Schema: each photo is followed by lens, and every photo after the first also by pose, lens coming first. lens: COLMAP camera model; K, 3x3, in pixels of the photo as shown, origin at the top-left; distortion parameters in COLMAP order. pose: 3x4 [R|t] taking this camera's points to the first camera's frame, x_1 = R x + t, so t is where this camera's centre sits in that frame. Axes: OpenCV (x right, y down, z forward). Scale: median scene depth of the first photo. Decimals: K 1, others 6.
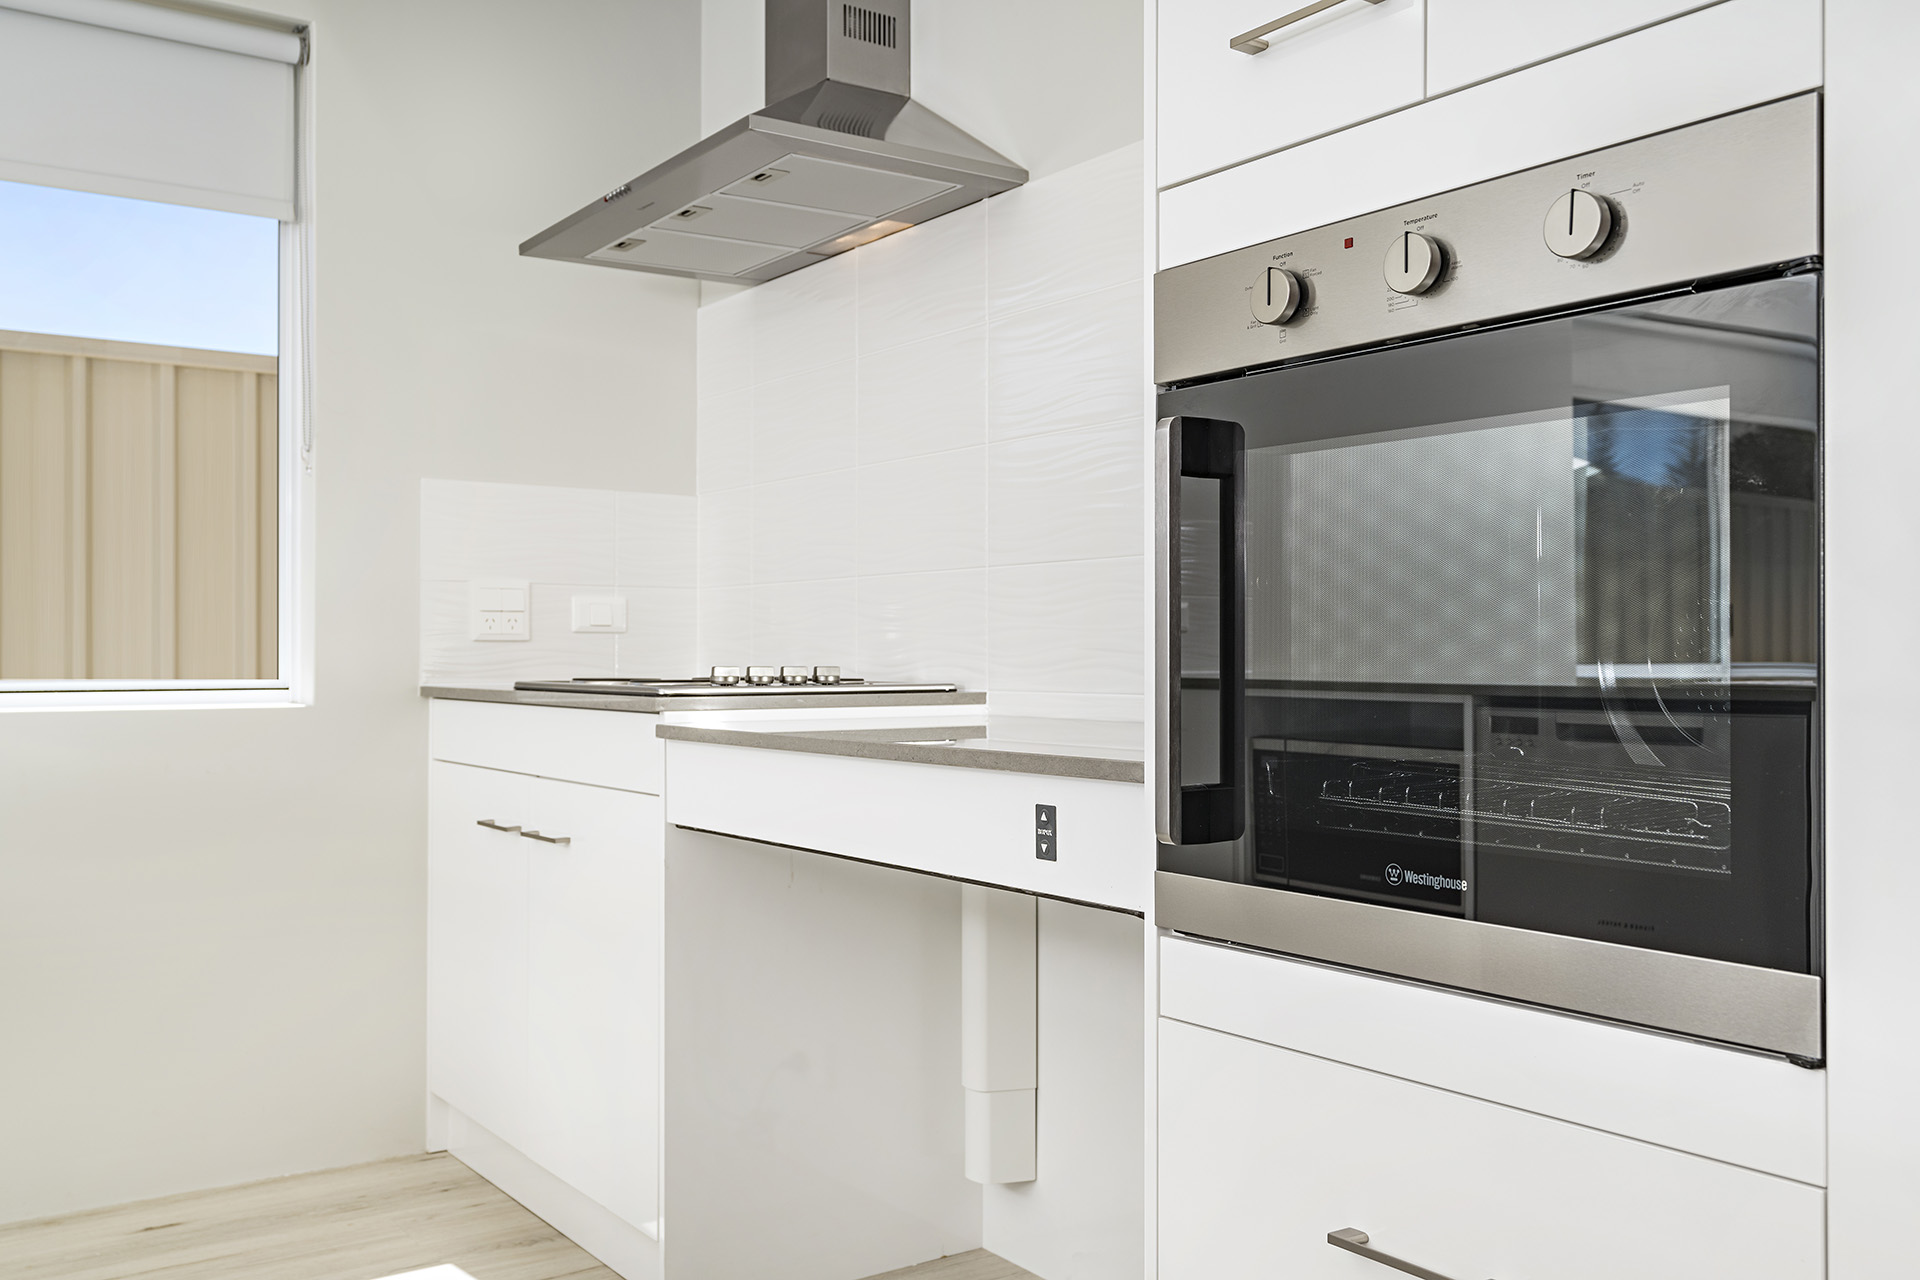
lens RADIAL K [[1721.5, 0, 960.0], [0, 1721.5, 640.0], [0, 0, 1]] dist [0.012026, 0.010319]
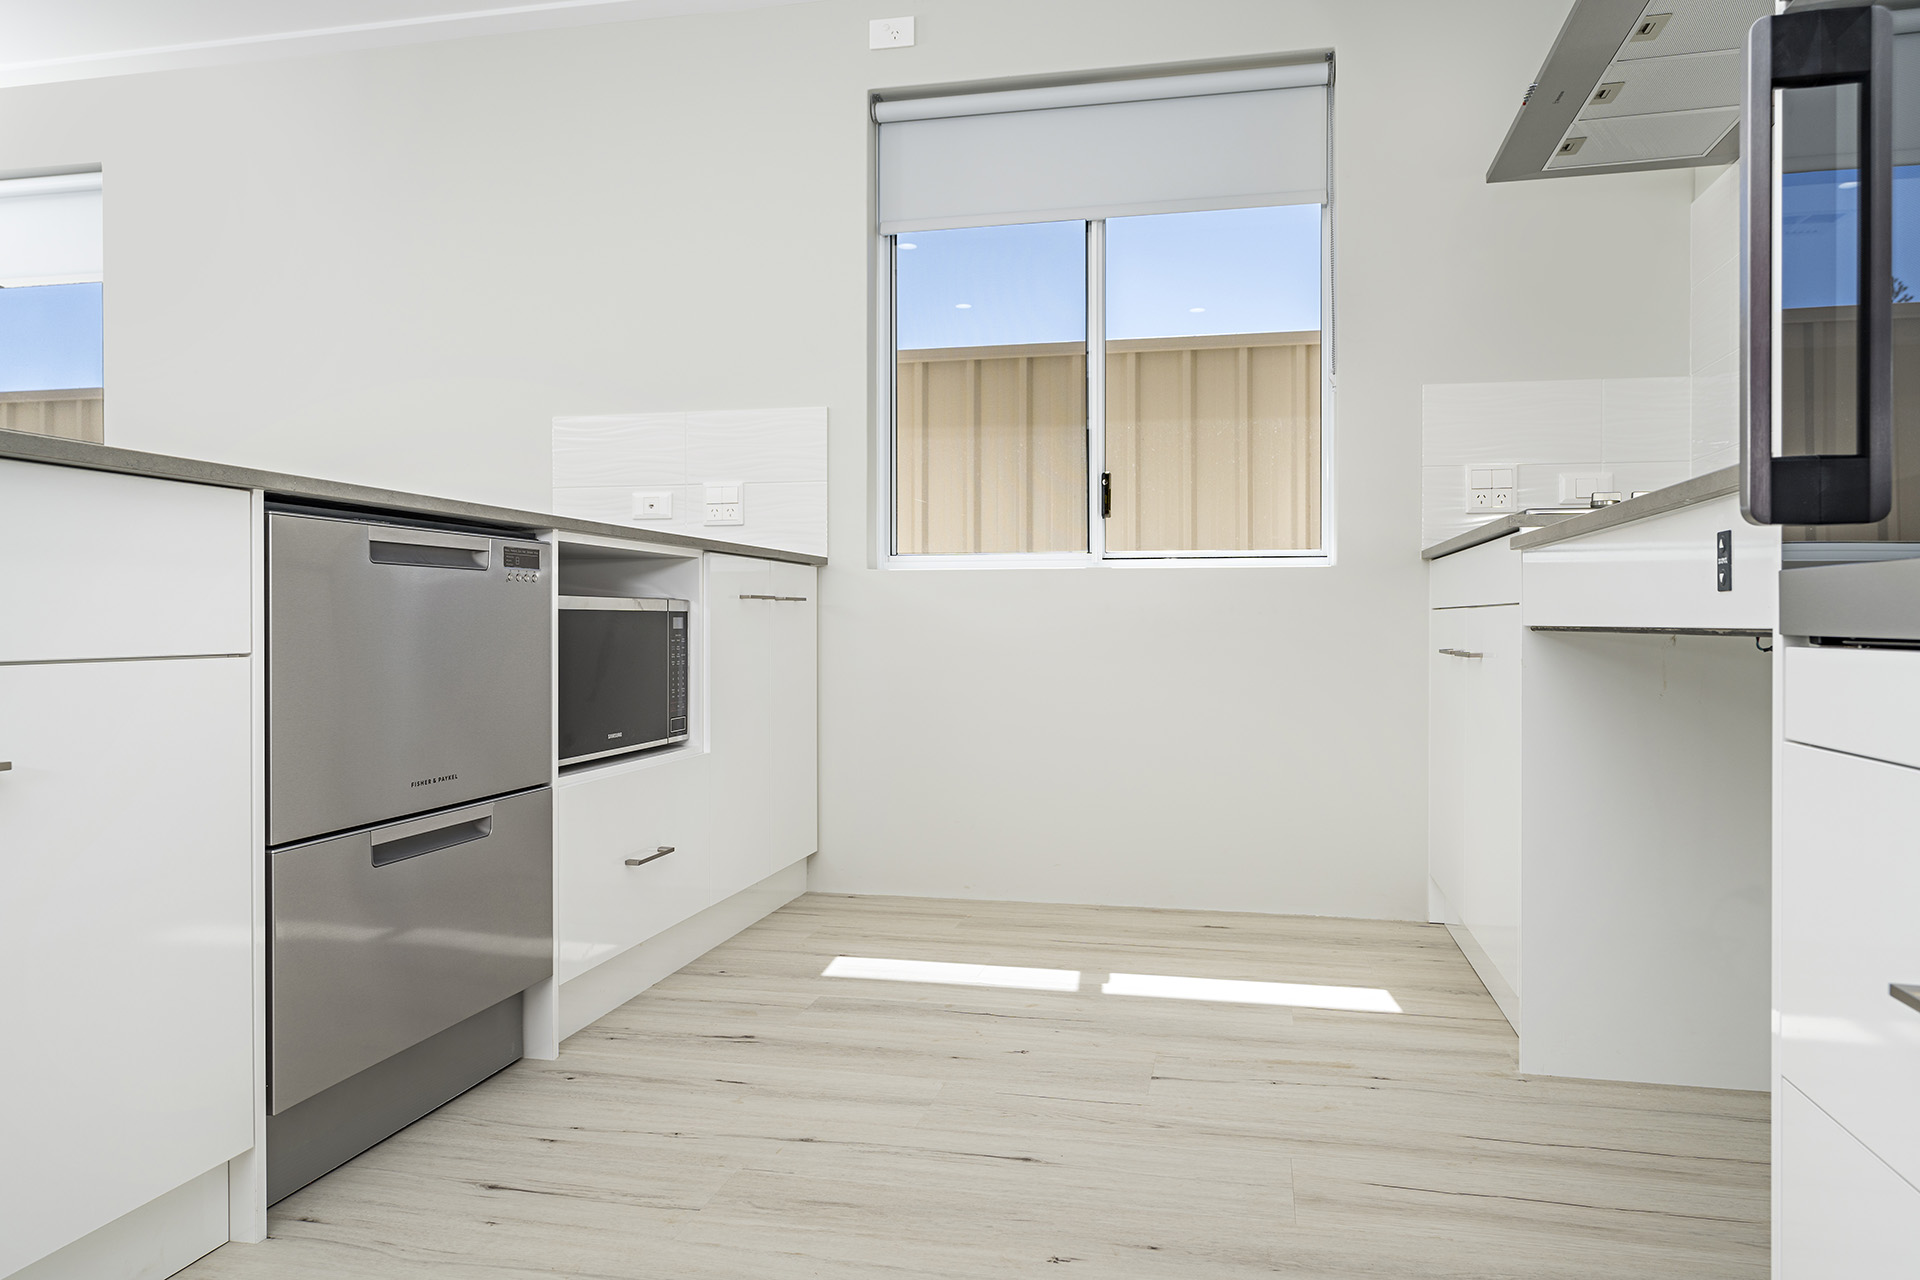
lens RADIAL K [[1271.8, 0, 969.7], [0, 1271.8, 627.0], [0, 0, 1]] dist [-0.000576, 0.004827]
pose [[0.678766, 0.001931, -0.734352, 0.164944], [0.005815, 0.999951, 0.008004, 0.083687], [0.734331, -0.009703, 0.678722, 0.148095]]
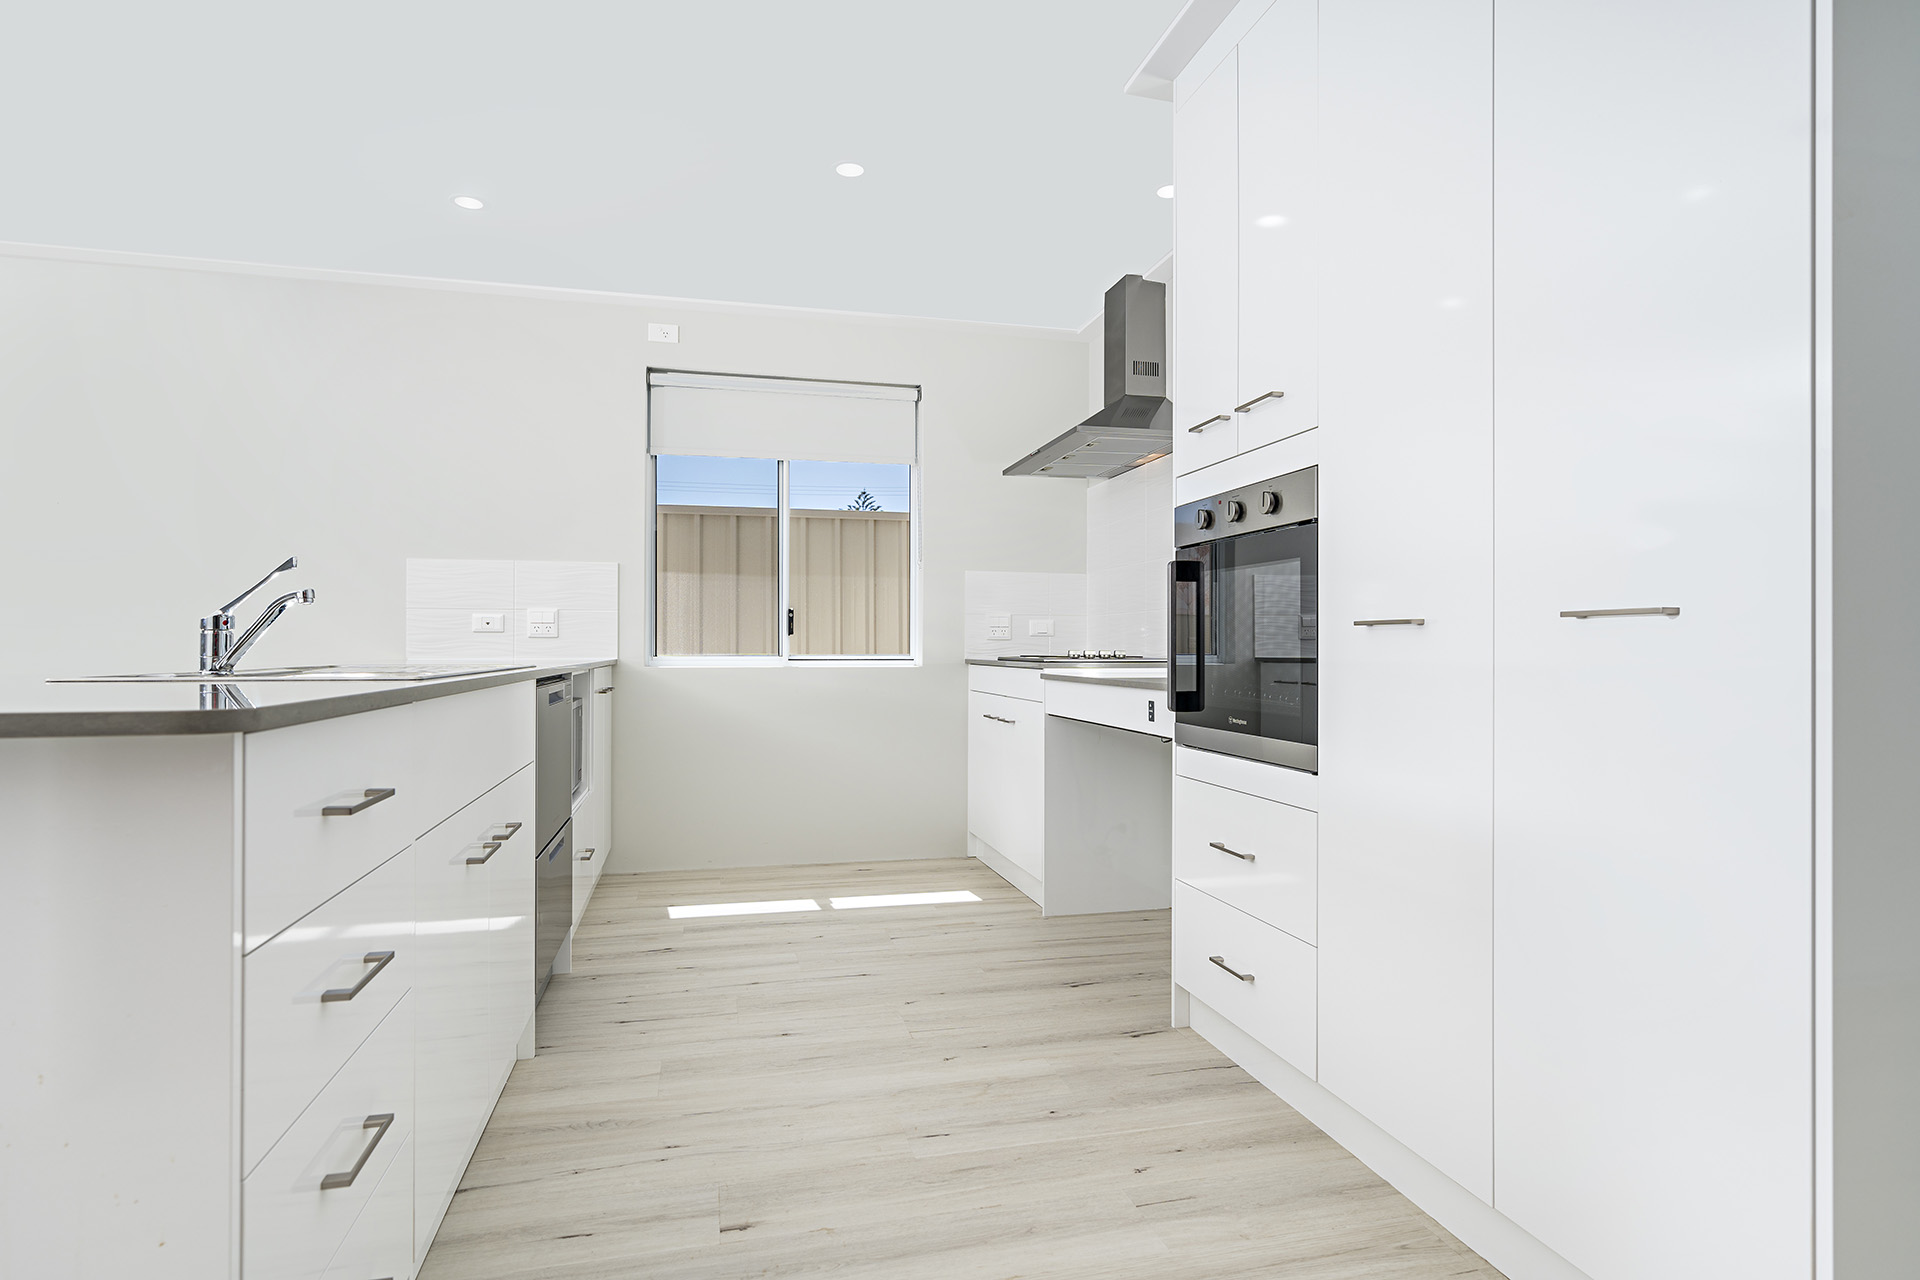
lens RADIAL K [[1031.6, 0, 960.0], [0, 1031.6, 640.0], [0, 0, 1]] dist [-0.004131, -0.000283]
pose [[0.935721, 0.000020, -0.352740, 0.203397], [0.000429, 0.999999, 0.001195, -0.000745], [0.352740, -0.001270, 0.935721, -0.367654]]
